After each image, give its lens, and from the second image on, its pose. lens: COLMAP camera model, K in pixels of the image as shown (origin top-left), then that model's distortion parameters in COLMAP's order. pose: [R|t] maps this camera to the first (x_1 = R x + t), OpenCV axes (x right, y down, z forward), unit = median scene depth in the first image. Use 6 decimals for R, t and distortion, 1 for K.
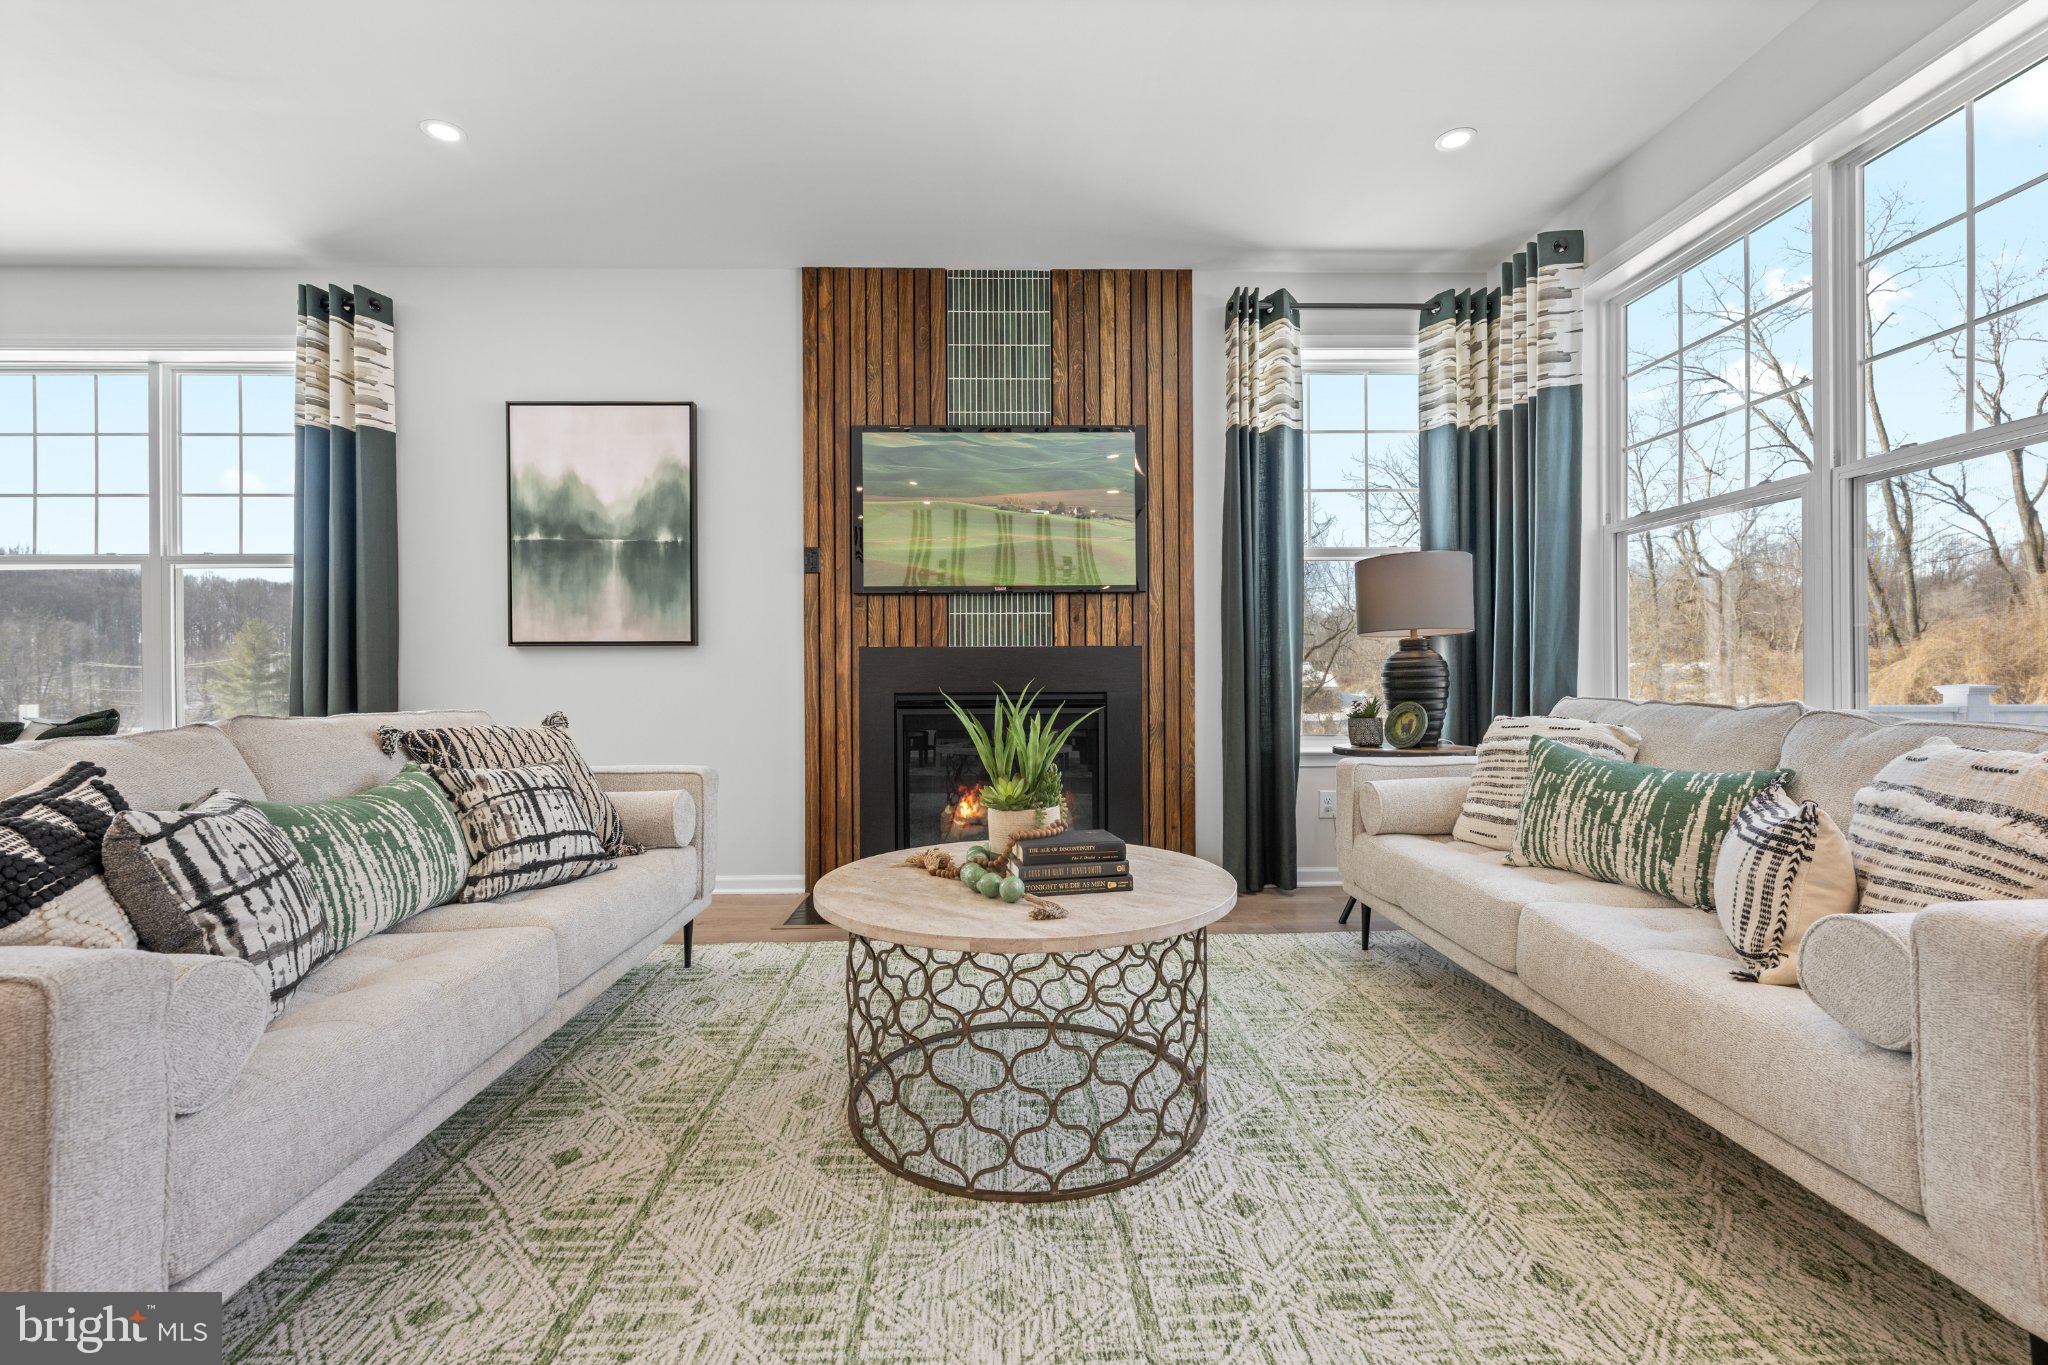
lens RADIAL K [[875.7, 0, 1008.5], [0, 875.7, 679.7], [0, 0, 1]] dist [-0.001491, 0.000121]
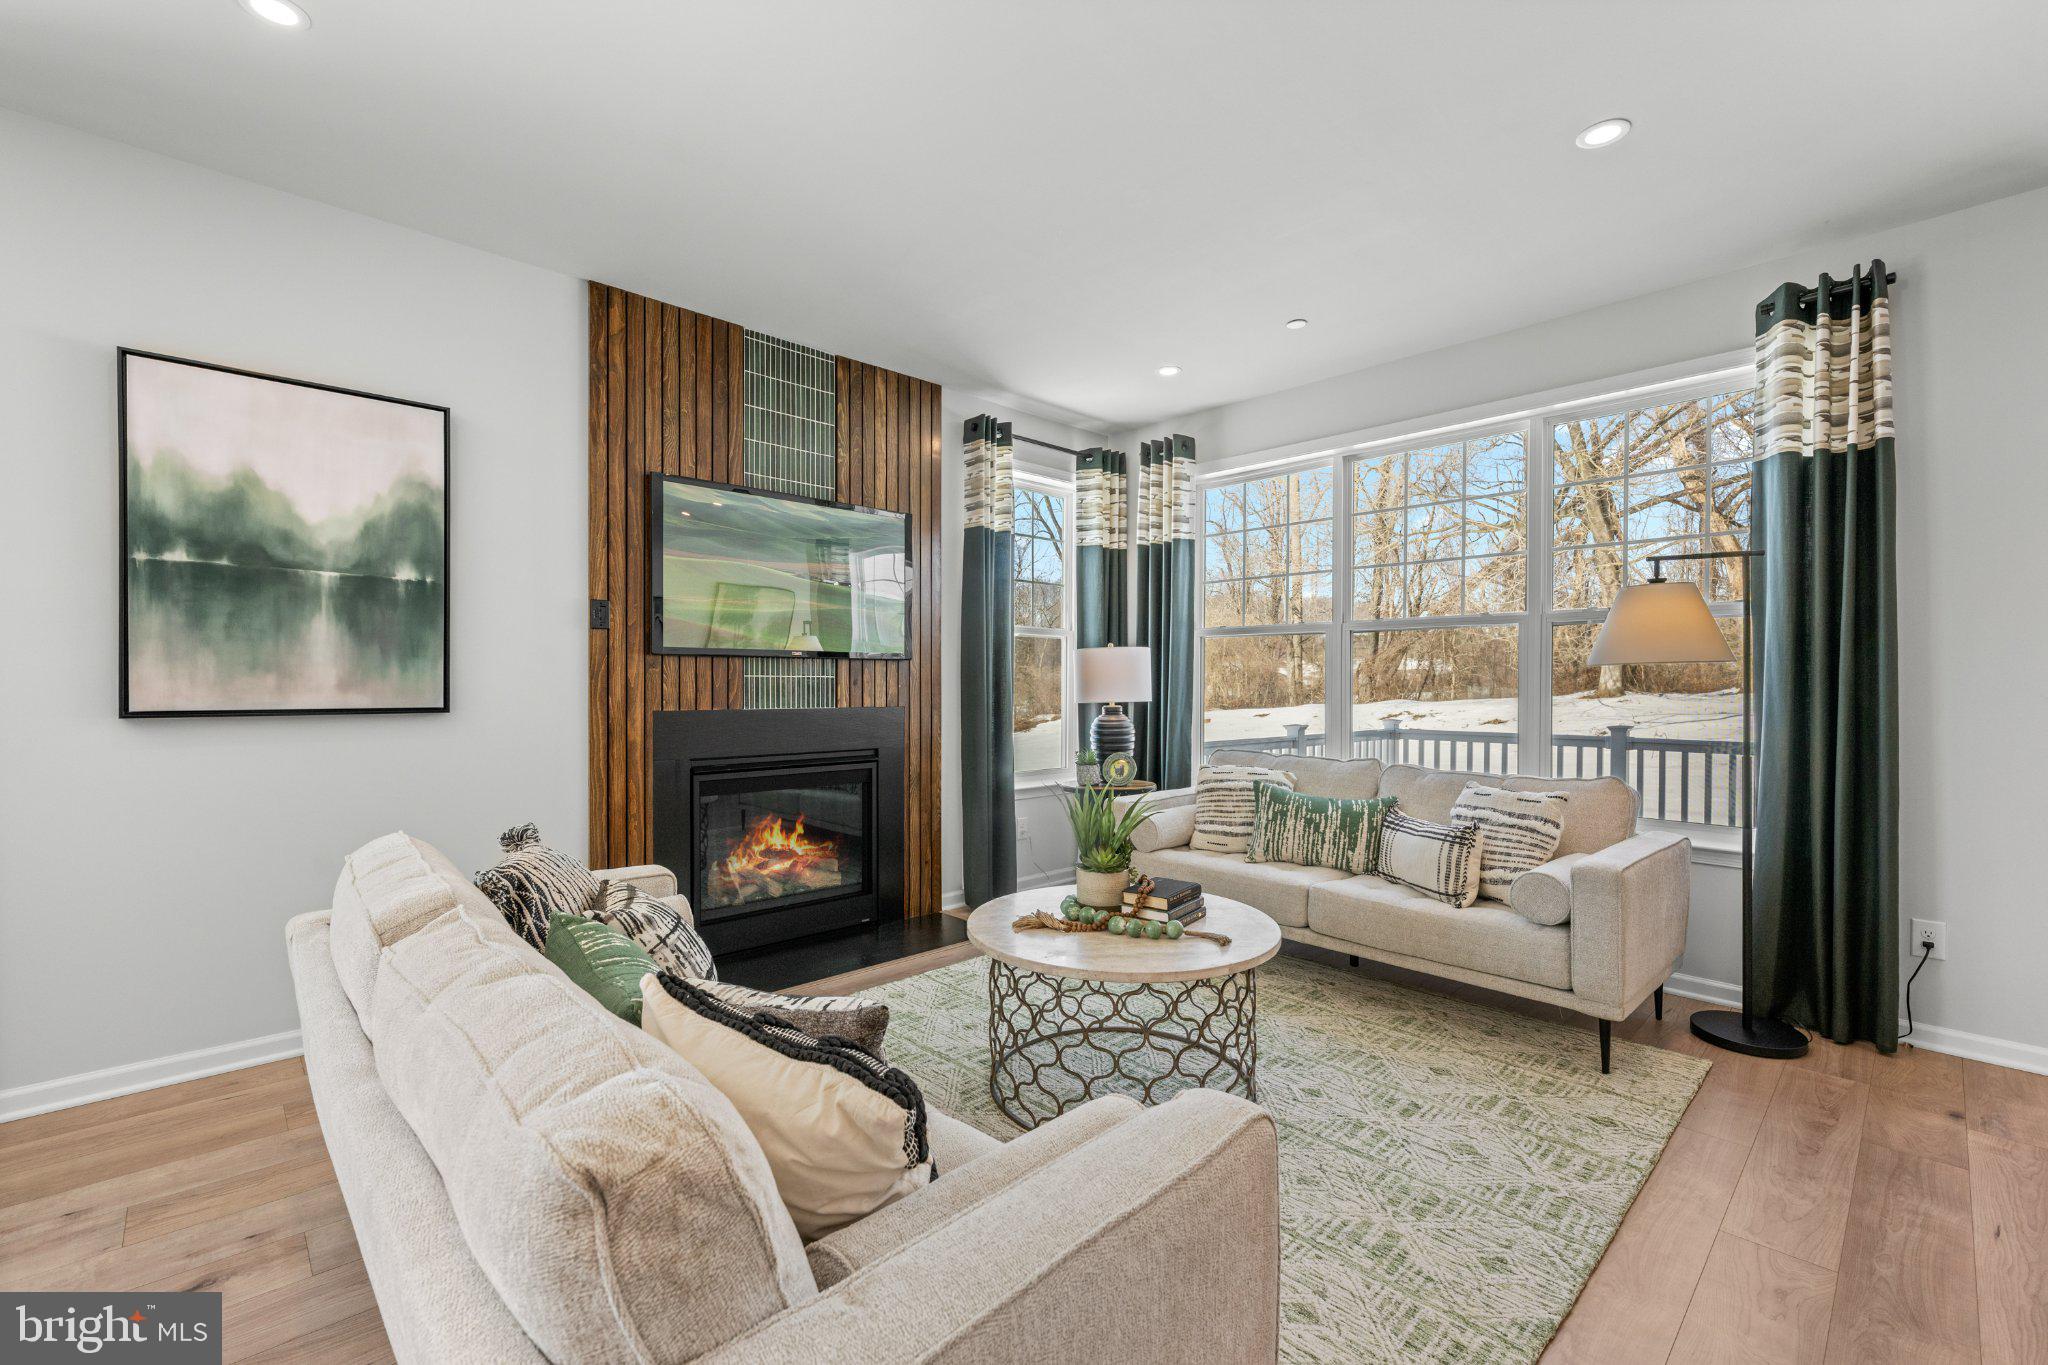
lens RADIAL K [[880.2, 0, 1011.1], [0, 880.2, 684.4], [0, 0, 1]] dist [-0.000802, 0.000352]
pose [[0.743693, 0.005870, 0.668495, -0.518545], [-0.007353, 0.999973, -0.000600, -0.068798], [-0.668481, -0.004470, 0.743716, 0.057614]]
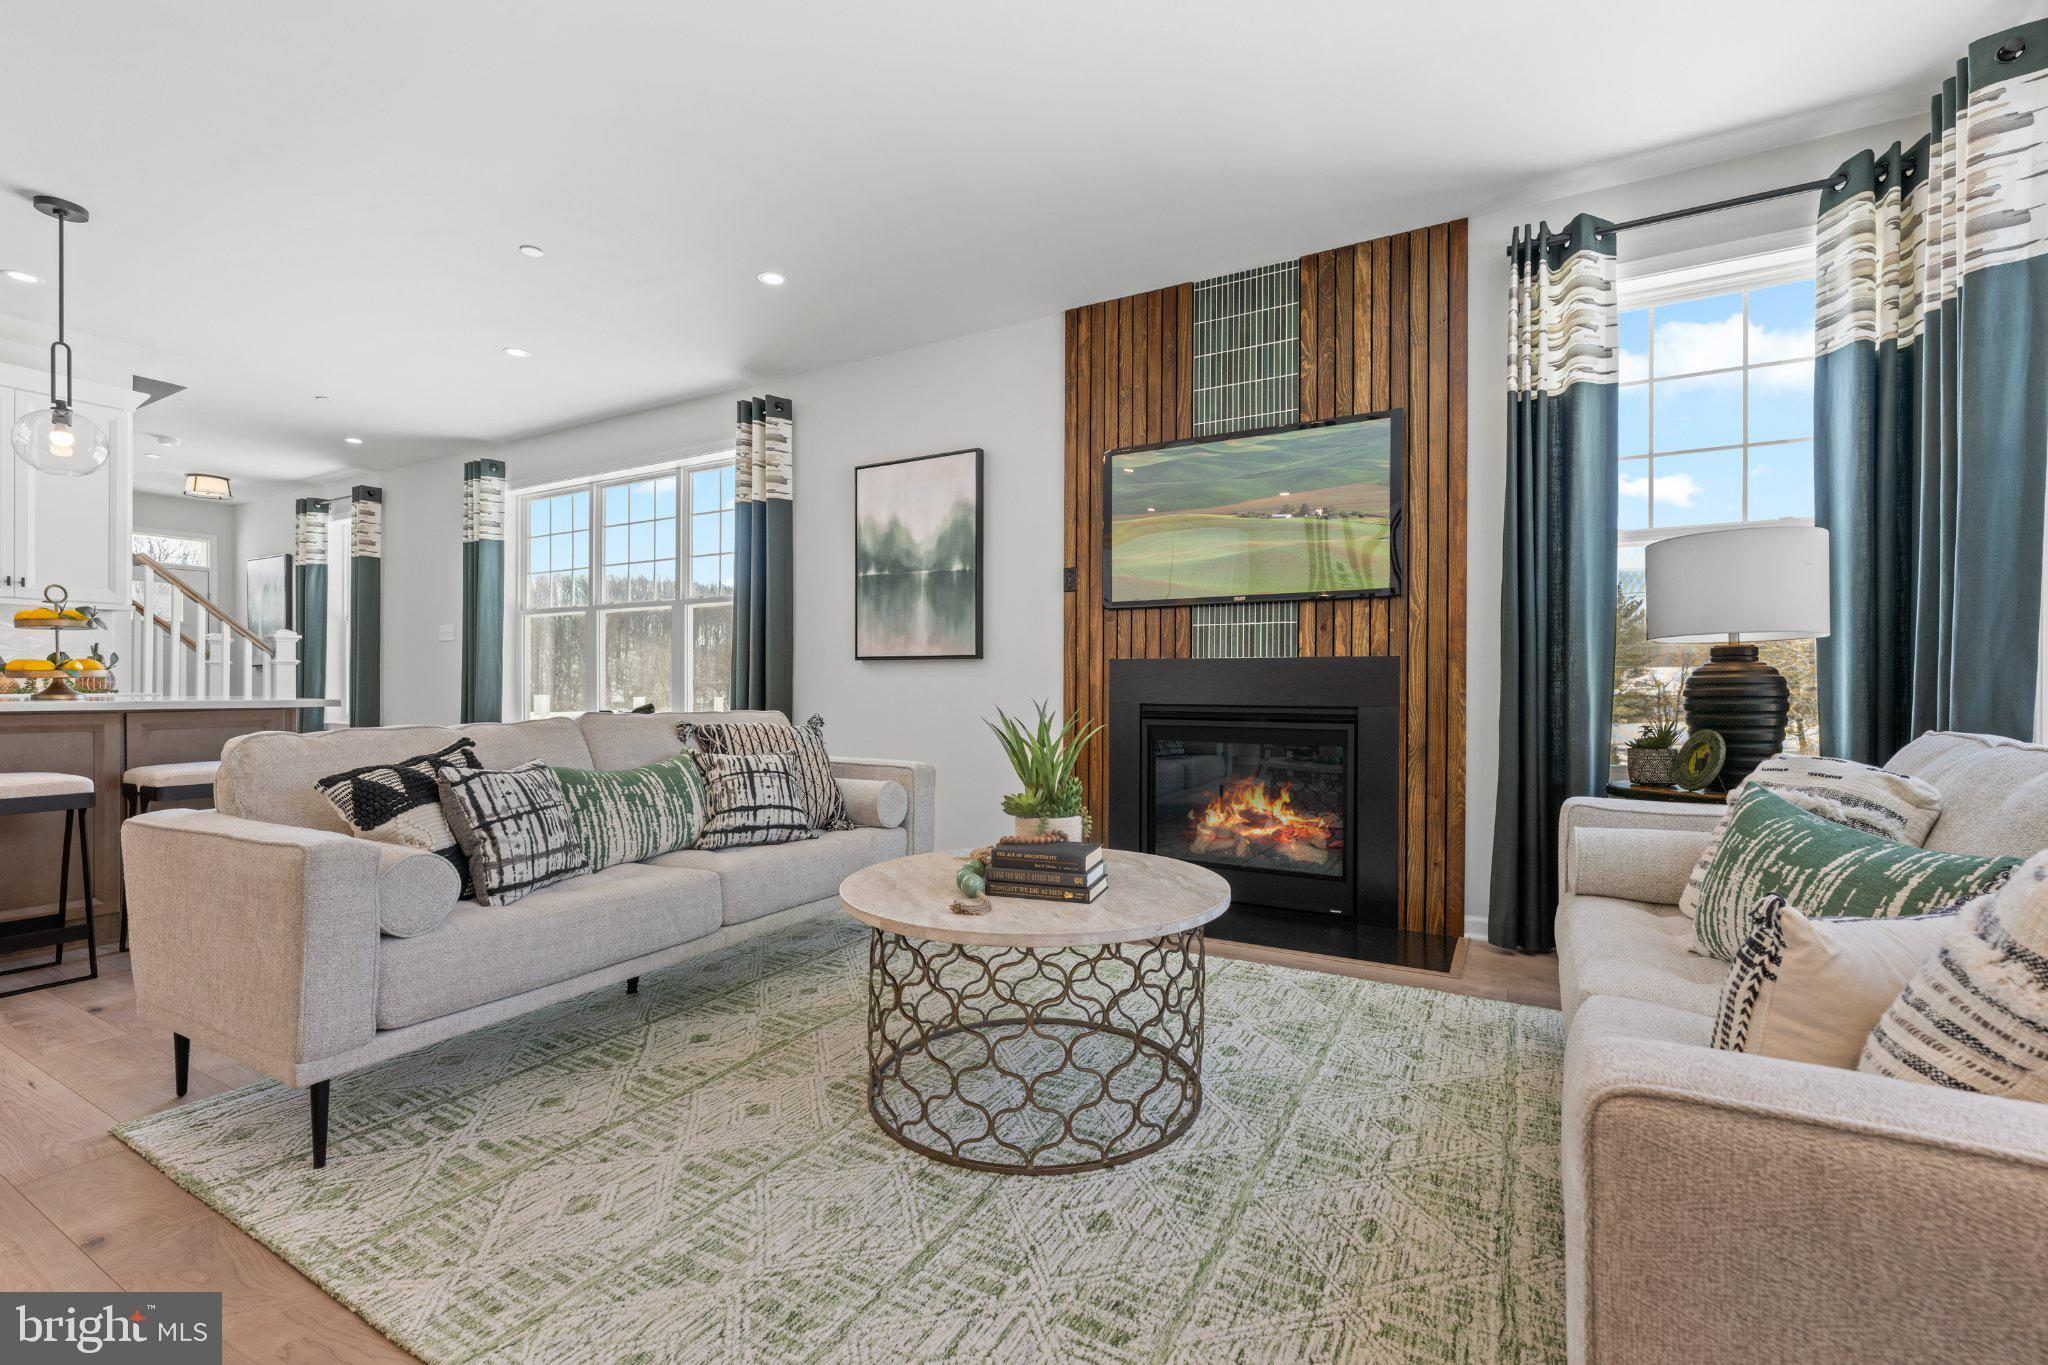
lens RADIAL K [[880.2, 0, 1011.1], [0, 880.2, 684.4], [0, 0, 1]] dist [-0.000802, 0.000352]
pose [[0.854041, 0.009189, -0.520125, 0.285261], [-0.008685, 0.999956, 0.003404, -0.009697], [0.520133, 0.001610, 0.854084, 0.031091]]
